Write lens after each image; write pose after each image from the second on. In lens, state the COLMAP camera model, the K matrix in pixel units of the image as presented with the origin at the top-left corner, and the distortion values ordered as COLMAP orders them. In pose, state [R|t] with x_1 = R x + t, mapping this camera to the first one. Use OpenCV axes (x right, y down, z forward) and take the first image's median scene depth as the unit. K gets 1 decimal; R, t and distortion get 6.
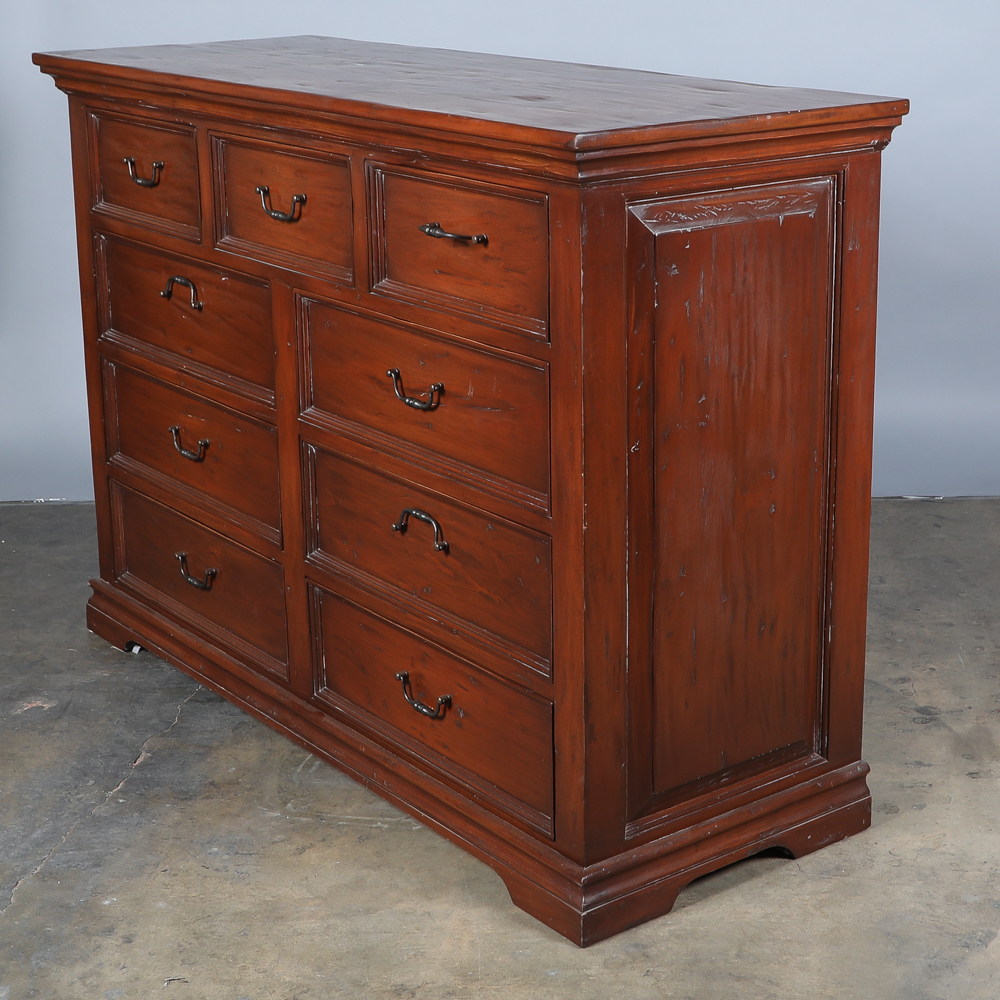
lens RADIAL K [[2088.1, 0, 500.4], [0, 2088.1, 498.1], [0, 0, 1]] dist [-0.094132, 0.000000]
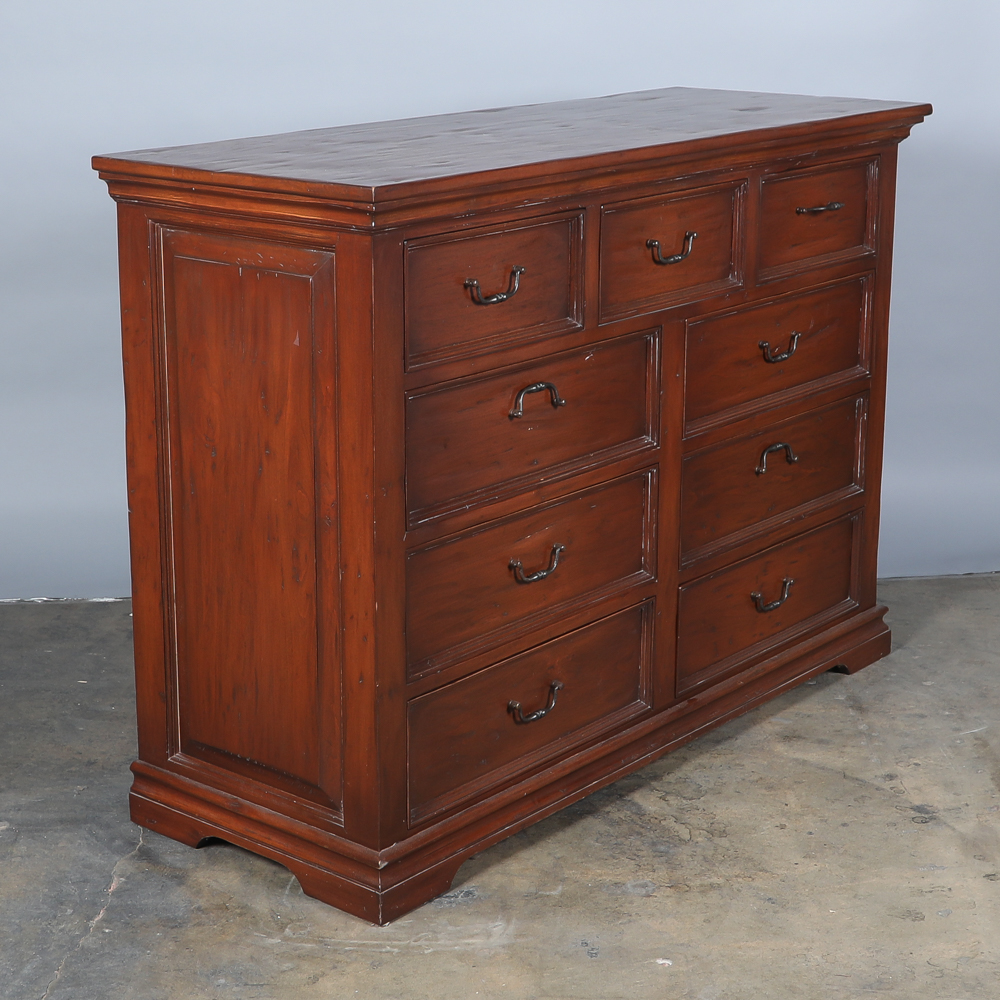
lens RADIAL K [[2088.1, 0, 499.1], [0, 2088.1, 499.4], [0, 0, 1]] dist [-0.094132, 0.000000]
pose [[-0.245947, -0.252490, 0.935820, -1.111735], [0.296294, 0.899677, 0.320609, -0.391657], [-0.922887, 0.356131, -0.146462, 1.269029]]
